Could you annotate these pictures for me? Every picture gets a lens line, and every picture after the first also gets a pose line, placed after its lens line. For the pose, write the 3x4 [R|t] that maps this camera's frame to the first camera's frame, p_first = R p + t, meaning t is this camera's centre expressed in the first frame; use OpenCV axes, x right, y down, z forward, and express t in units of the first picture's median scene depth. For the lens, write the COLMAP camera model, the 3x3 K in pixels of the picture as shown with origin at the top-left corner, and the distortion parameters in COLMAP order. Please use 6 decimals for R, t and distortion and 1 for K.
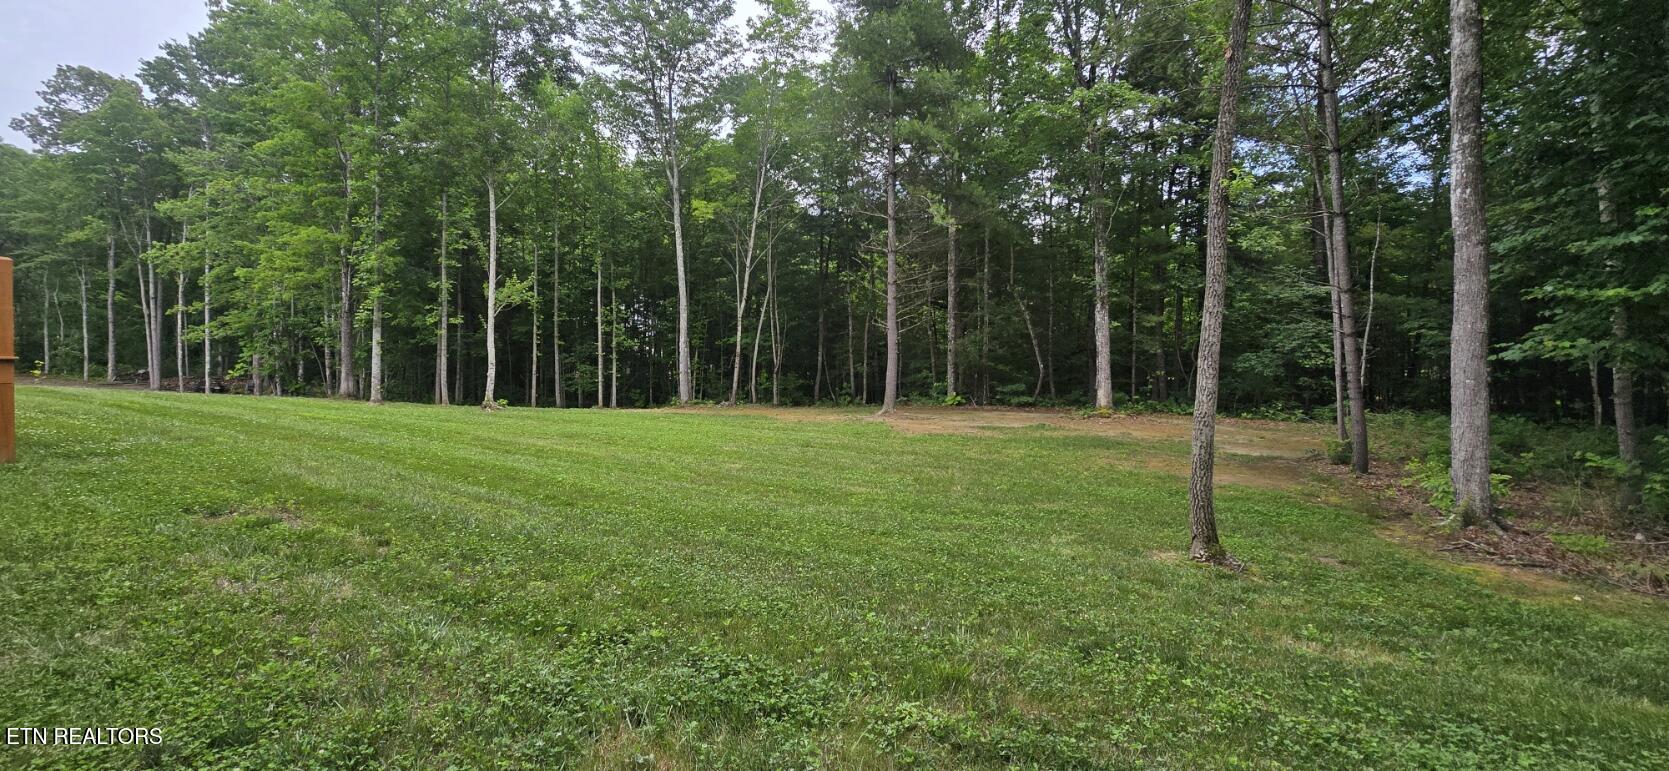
lens RADIAL K [[683.1, 0, 834.4], [0, 683.1, 382.3], [0, 0, 1]] dist [0.001249, 0.000487]
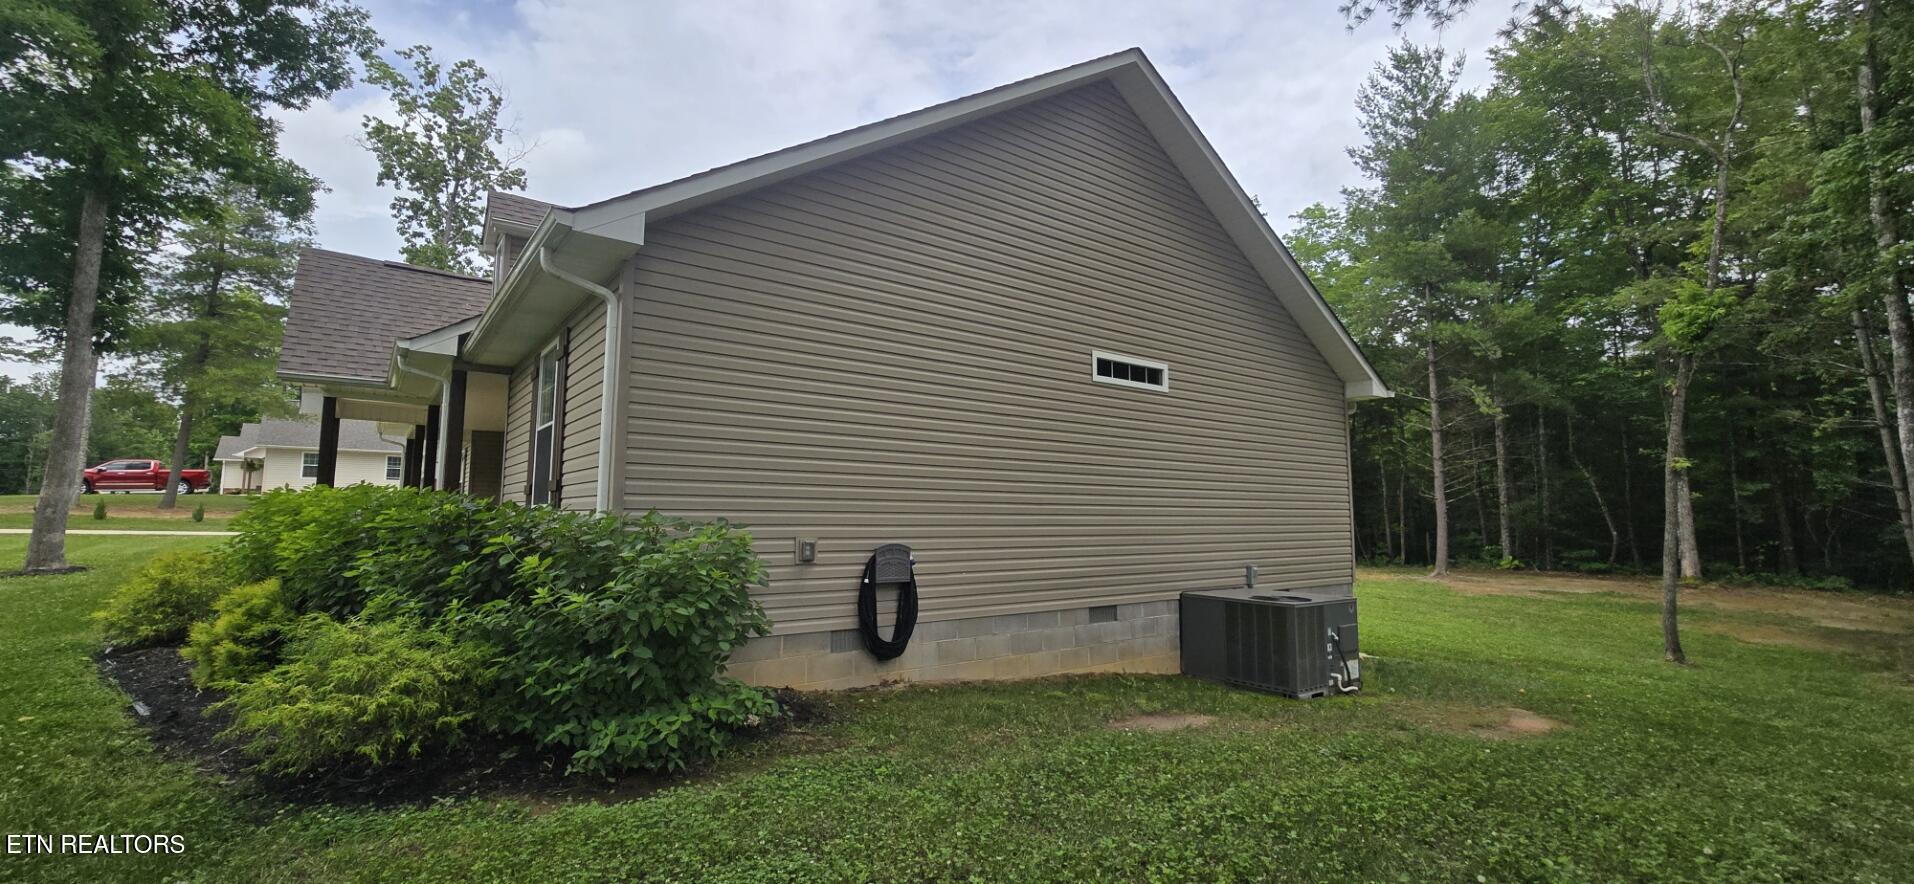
lens RADIAL K [[783.4, 0, 957.8], [0, 783.4, 436.9], [0, 0, 1]] dist [0.001249, 0.000487]
pose [[0.906744, -0.035456, -0.420188, -0.079925], [-0.012789, 0.993688, -0.111445, -0.023235], [0.421487, 0.106426, 0.900568, -0.449202]]
